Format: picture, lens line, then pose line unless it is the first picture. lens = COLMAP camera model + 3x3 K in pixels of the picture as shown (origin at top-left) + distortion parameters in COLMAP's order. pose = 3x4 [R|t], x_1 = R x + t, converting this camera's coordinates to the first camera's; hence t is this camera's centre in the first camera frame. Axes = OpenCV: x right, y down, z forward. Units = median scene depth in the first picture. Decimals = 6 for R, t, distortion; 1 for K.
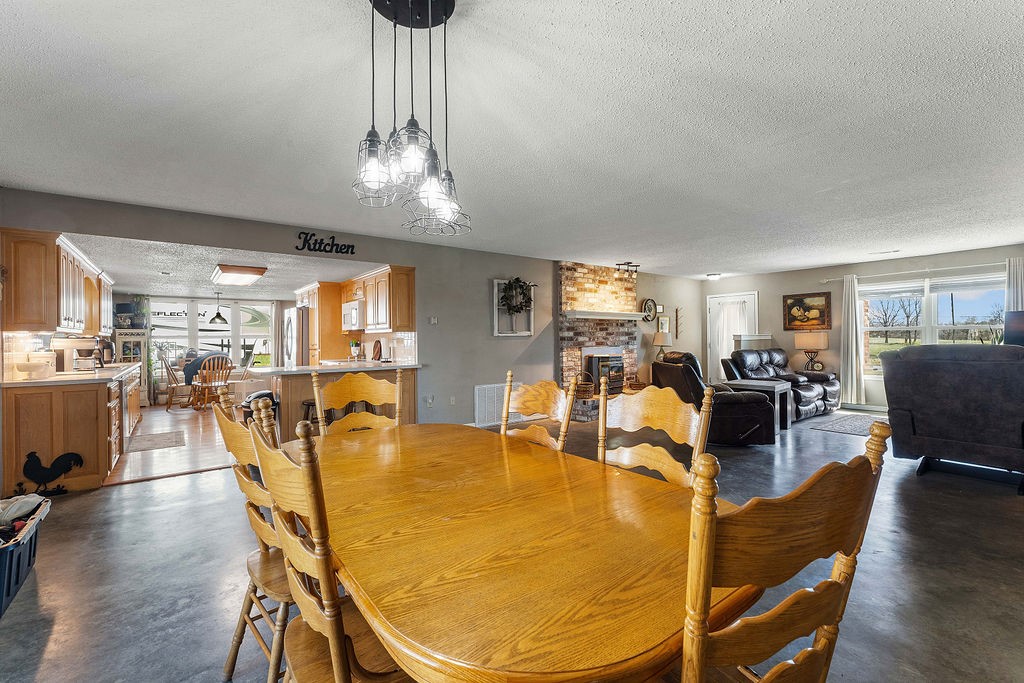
lens RADIAL K [[443.5, 0, 508.3], [0, 443.5, 338.2], [0, 0, 1]] dist [-0.001713, -0.000670]
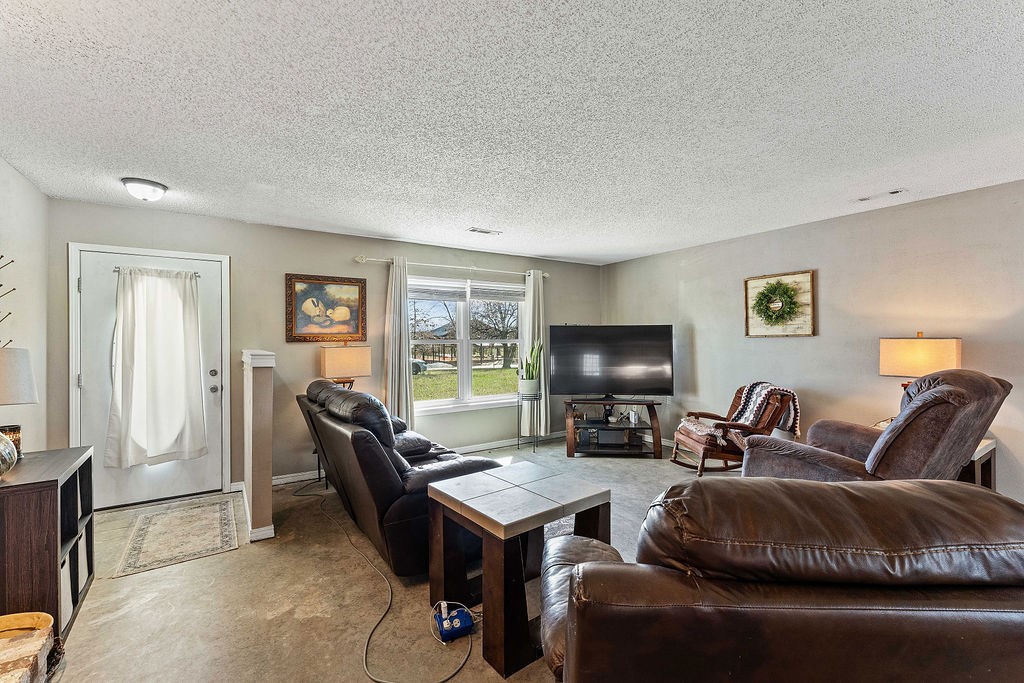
lens RADIAL K [[443.5, 0, 519.2], [0, 443.5, 345.5], [0, 0, 1]] dist [-0.001713, -0.000670]
pose [[0.060650, 0.003108, 0.998154, 0.150952], [0.005844, 0.999977, -0.003469, -0.012665], [-0.998142, 0.006044, 0.060631, 0.821989]]
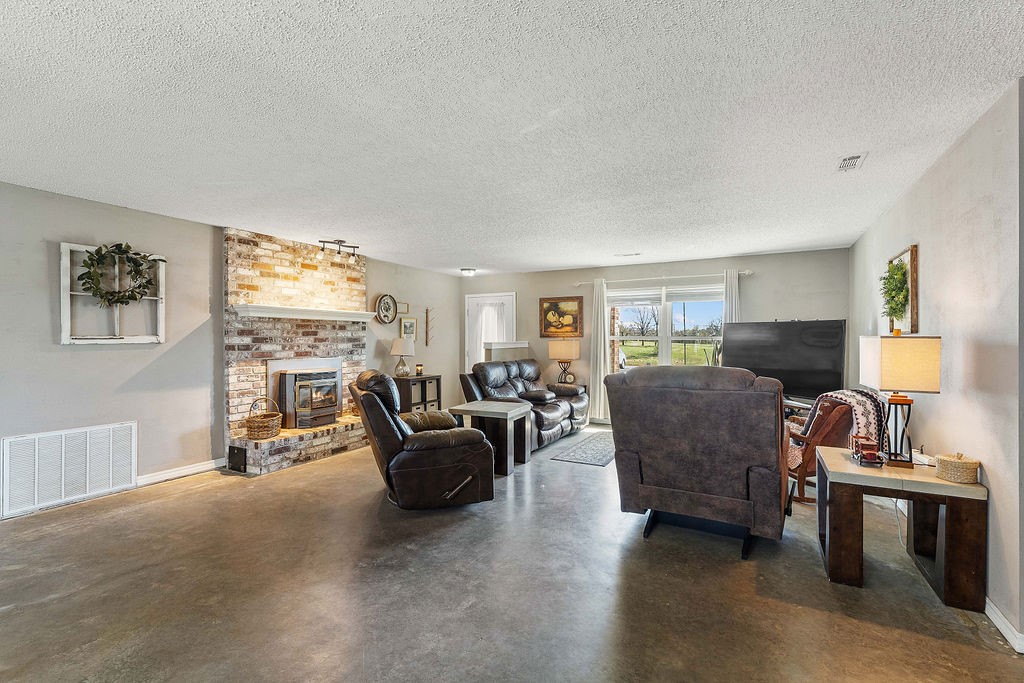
lens RADIAL K [[463.8, 0, 510.4], [0, 463.8, 340.2], [0, 0, 1]] dist [-0.000763, 0.000362]
pose [[0.909683, 0.009533, 0.415194, 0.210666], [-0.010930, 0.999940, 0.000988, -0.014630], [-0.415159, -0.005437, 0.909732, 0.205675]]
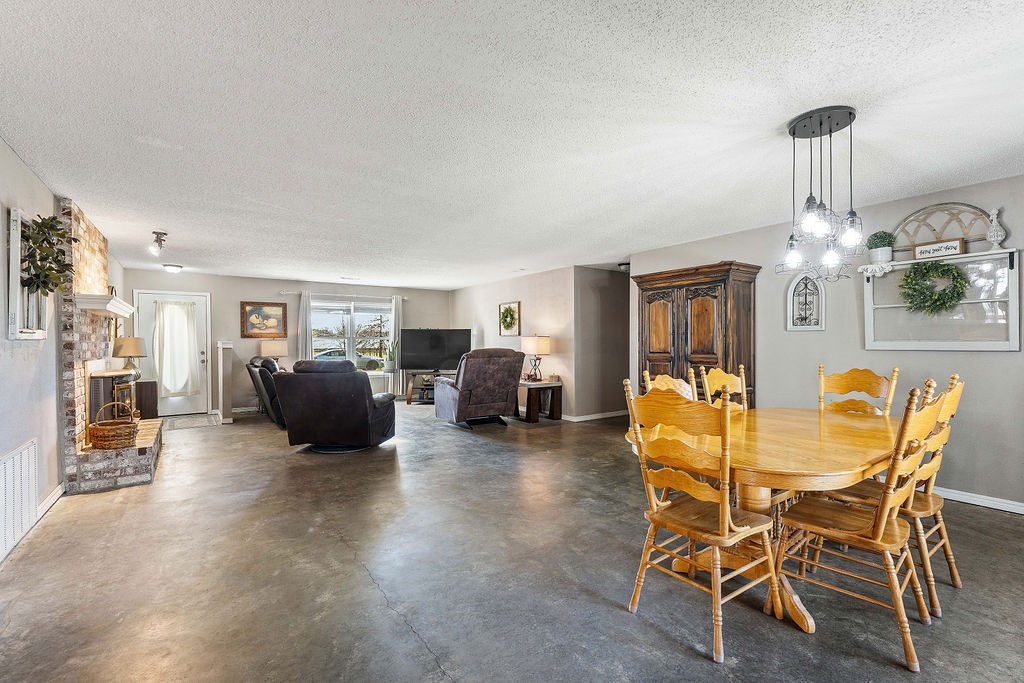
lens RADIAL K [[443.5, 0, 515.3], [0, 443.5, 351.3], [0, 0, 1]] dist [-0.001713, -0.000670]
pose [[0.026262, -0.011393, 0.999590, -0.387278], [0.001780, 0.999934, 0.011350, 0.002636], [-0.999654, 0.001482, 0.026281, 0.440562]]
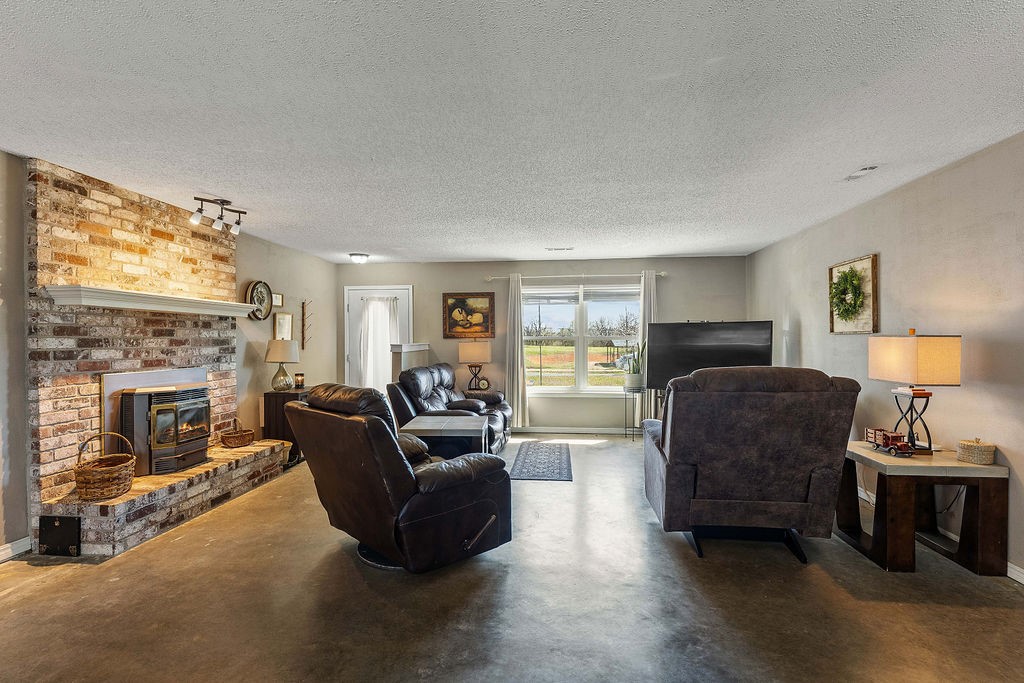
lens RADIAL K [[492.7, 0, 511.9], [0, 492.7, 340.0], [0, 0, 1]] dist [-0.005709, 0.001658]
pose [[0.684109, 0.008090, 0.729335, 0.089807], [-0.005243, 0.999967, -0.006174, -0.011996], [-0.729361, 0.000400, 0.684129, 0.380620]]
